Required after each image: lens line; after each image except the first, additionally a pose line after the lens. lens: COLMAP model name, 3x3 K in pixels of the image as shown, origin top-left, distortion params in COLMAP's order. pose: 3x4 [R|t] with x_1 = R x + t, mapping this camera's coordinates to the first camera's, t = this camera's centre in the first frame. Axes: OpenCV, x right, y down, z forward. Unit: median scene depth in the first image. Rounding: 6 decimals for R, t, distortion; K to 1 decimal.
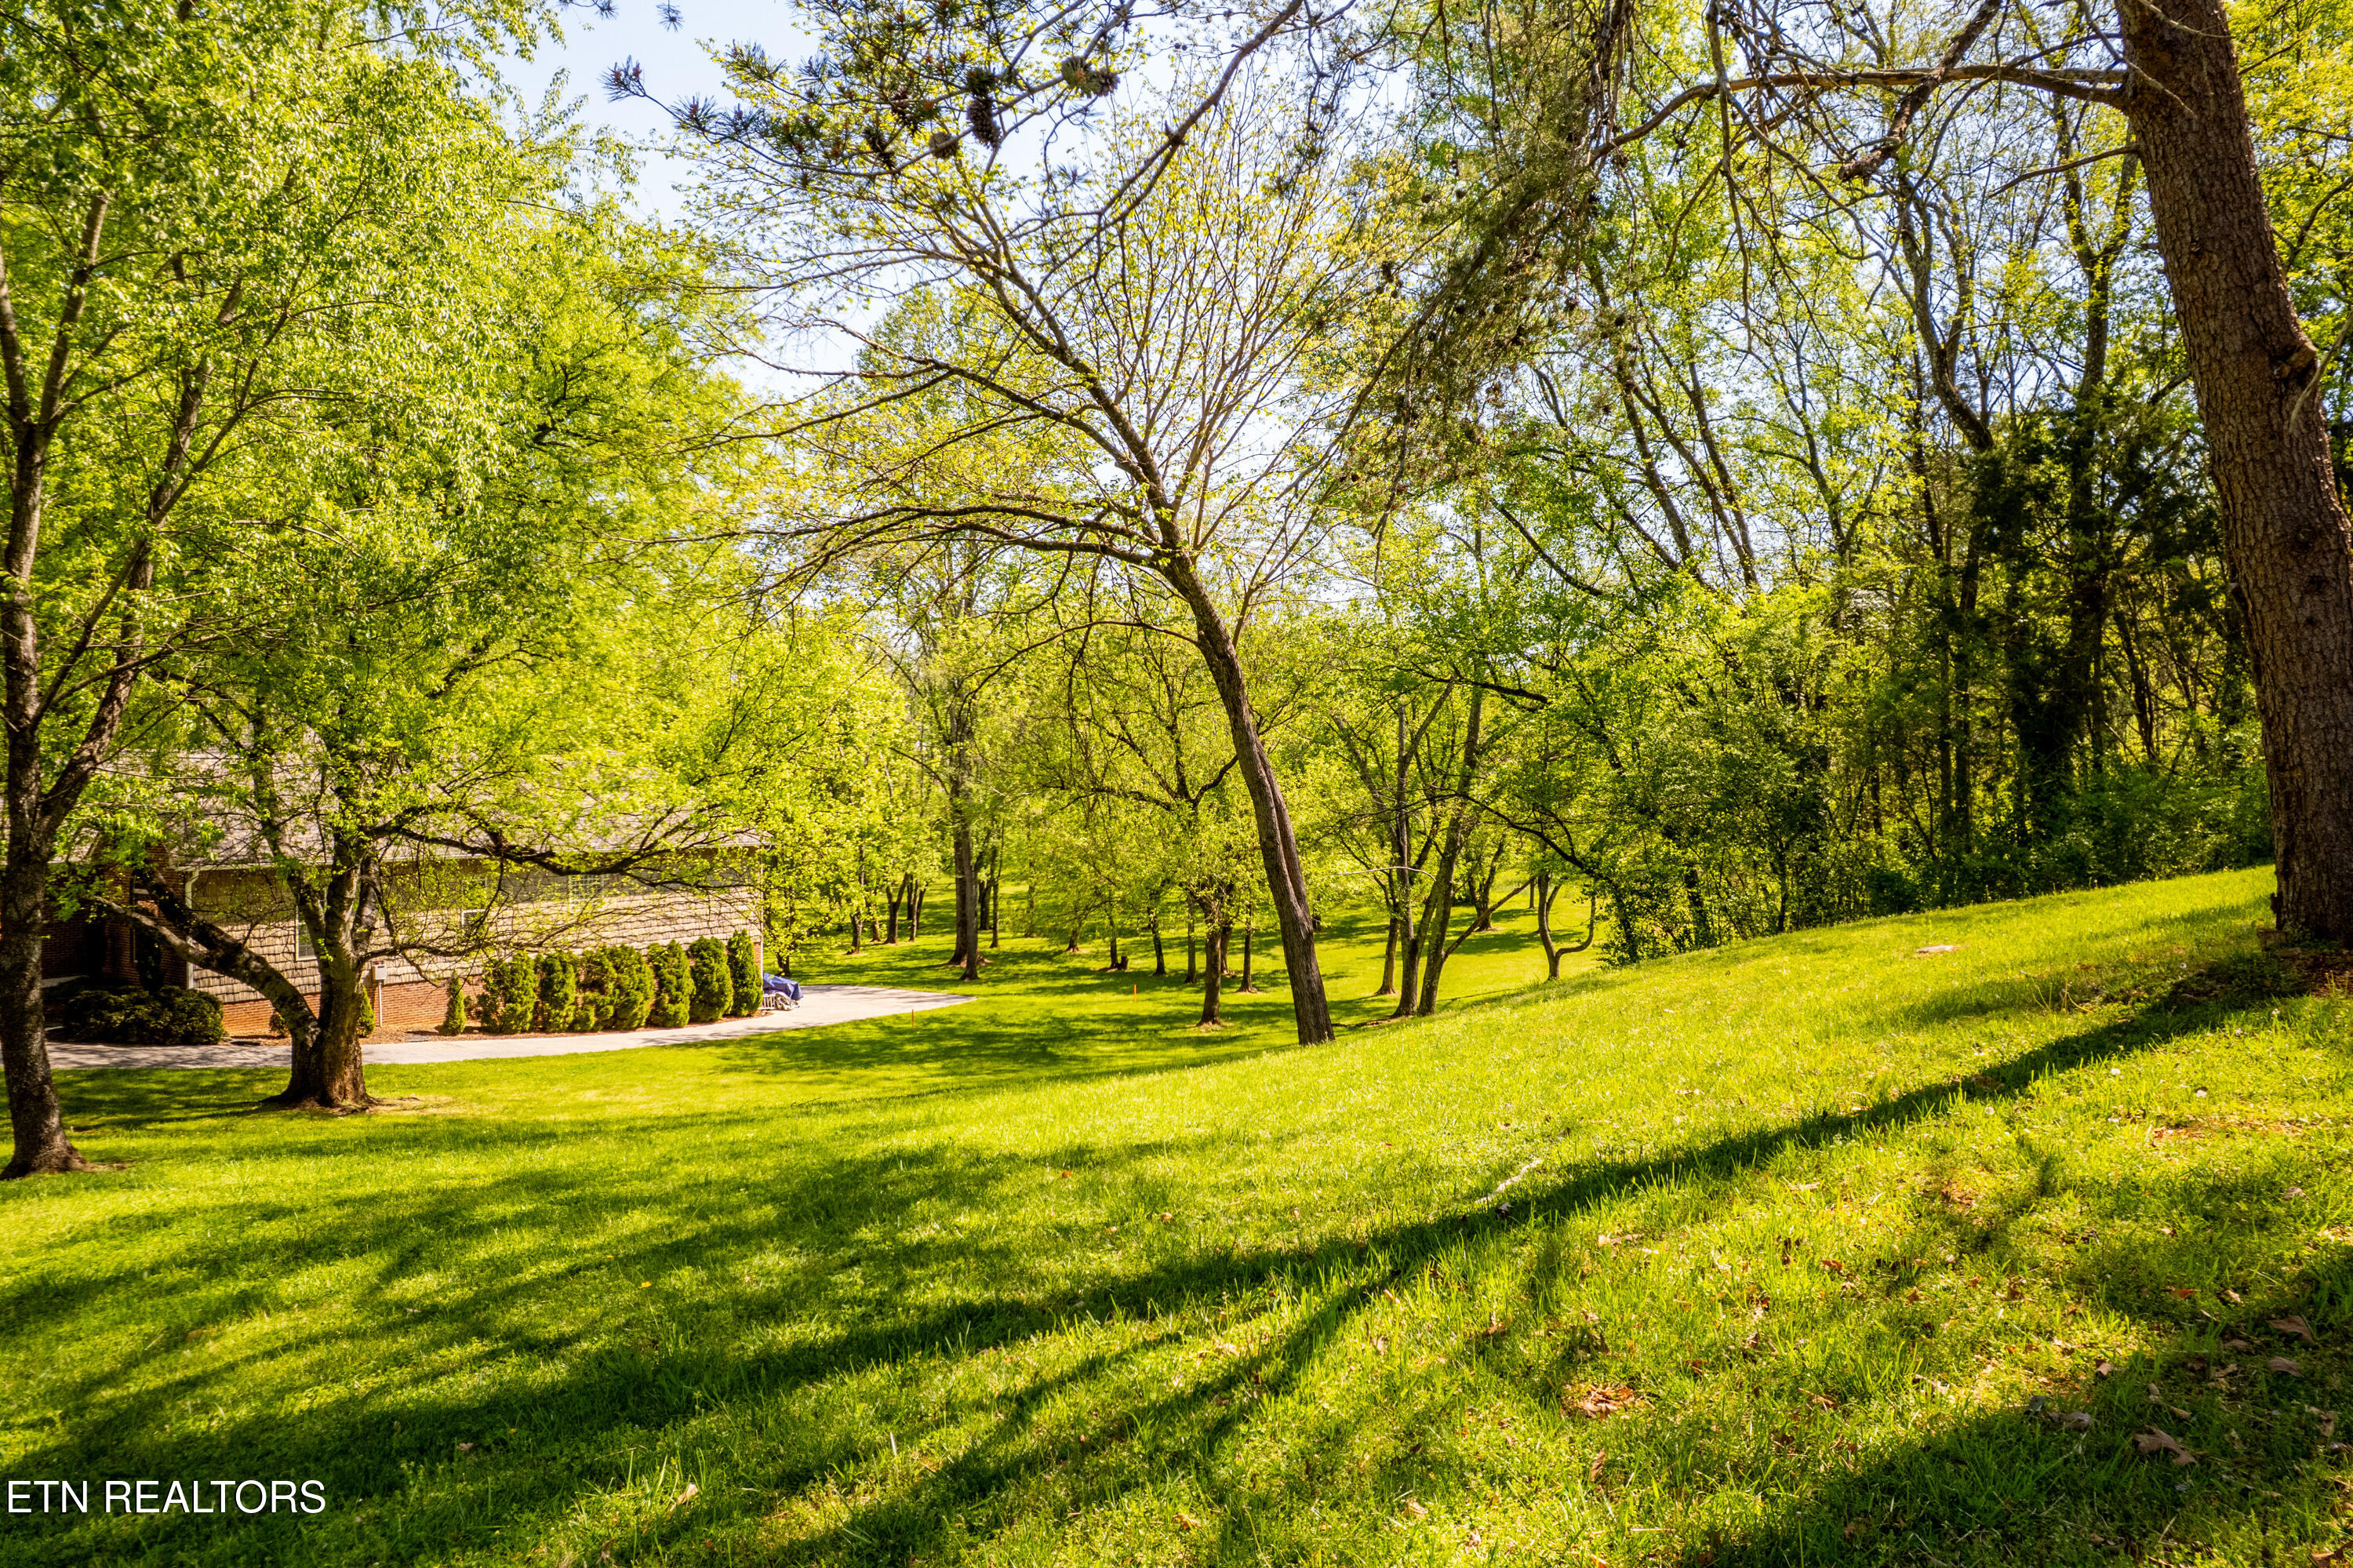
lens RADIAL K [[1552.9, 0, 1176.5], [0, 1552.9, 784.0], [0, 0, 1]] dist [-0.054773, -0.000773]
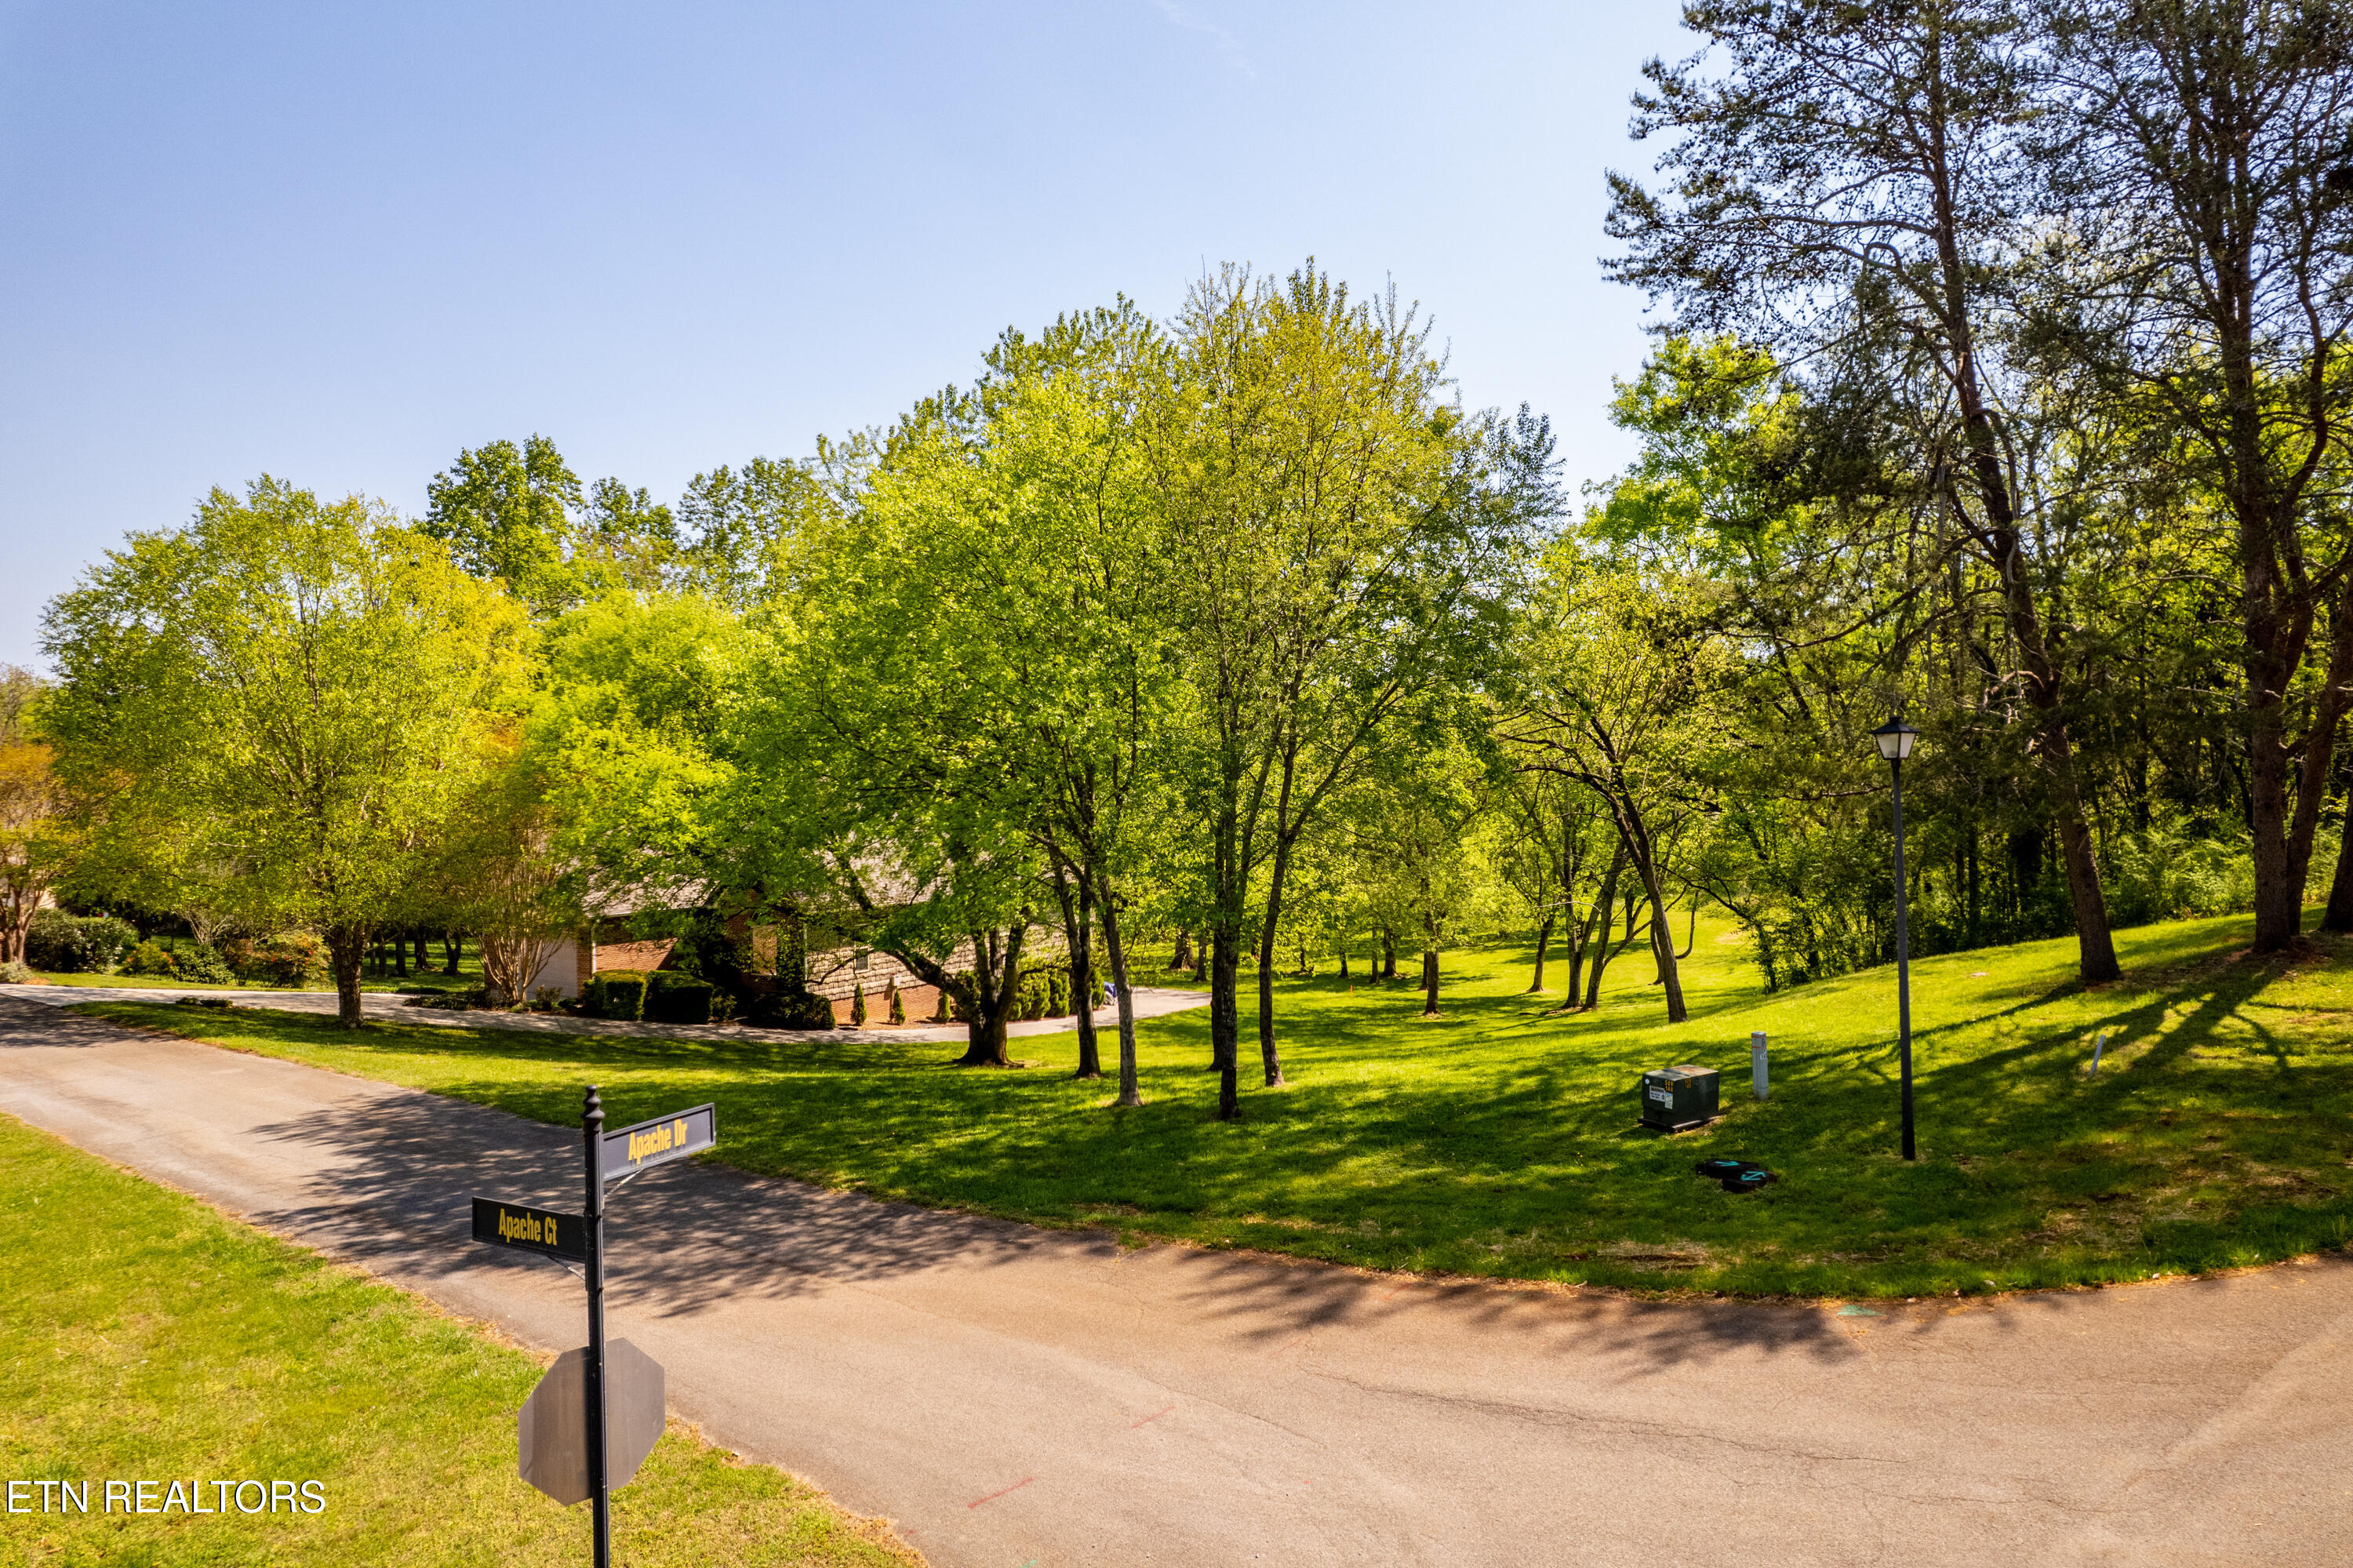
lens RADIAL K [[1552.9, 0, 1176.5], [0, 1552.9, 784.0], [0, 0, 1]] dist [-0.054773, -0.000773]
pose [[0.999988, -0.000240, 0.004909, -0.256217], [0.000229, 0.999997, 0.002298, -0.064722], [-0.004910, -0.002297, 0.999985, -0.461642]]
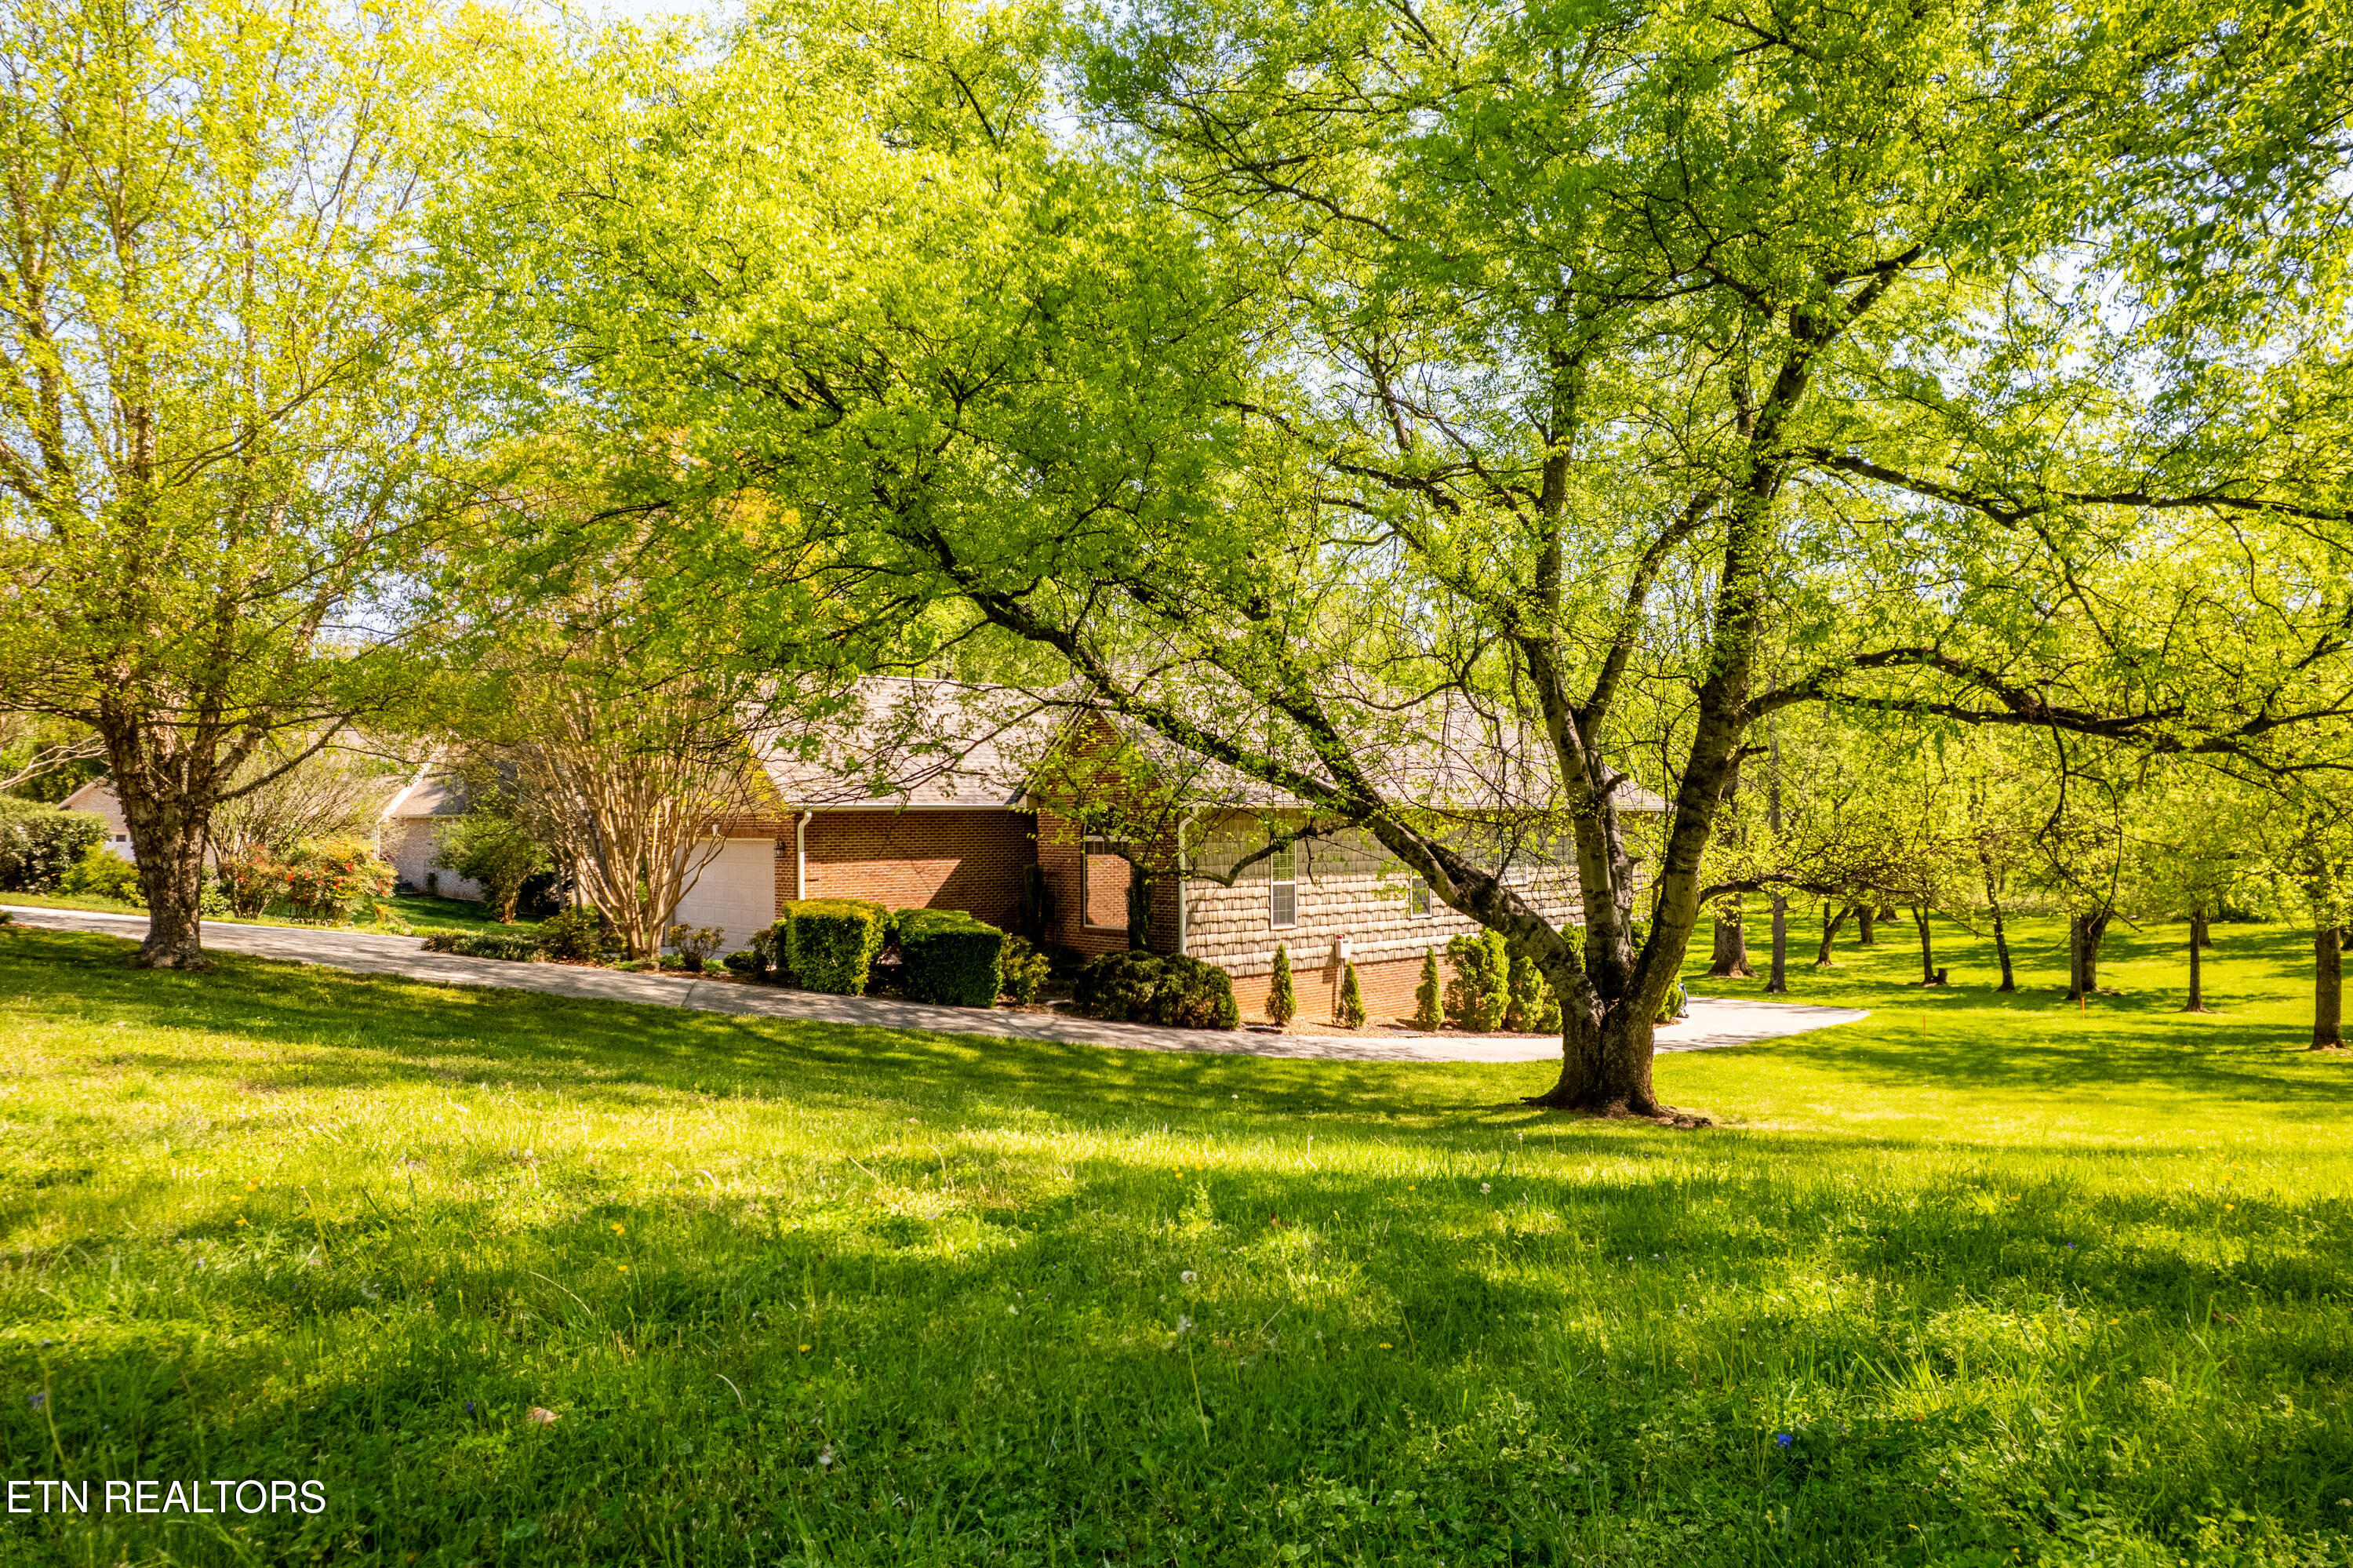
lens RADIAL K [[1552.9, 0, 1176.5], [0, 1552.9, 784.0], [0, 0, 1]] dist [-0.054773, -0.000773]
pose [[0.973586, -0.001533, -0.228317, -0.413060], [-0.003699, 0.999740, -0.022484, 0.055457], [0.228292, 0.022735, 0.973327, 0.192481]]
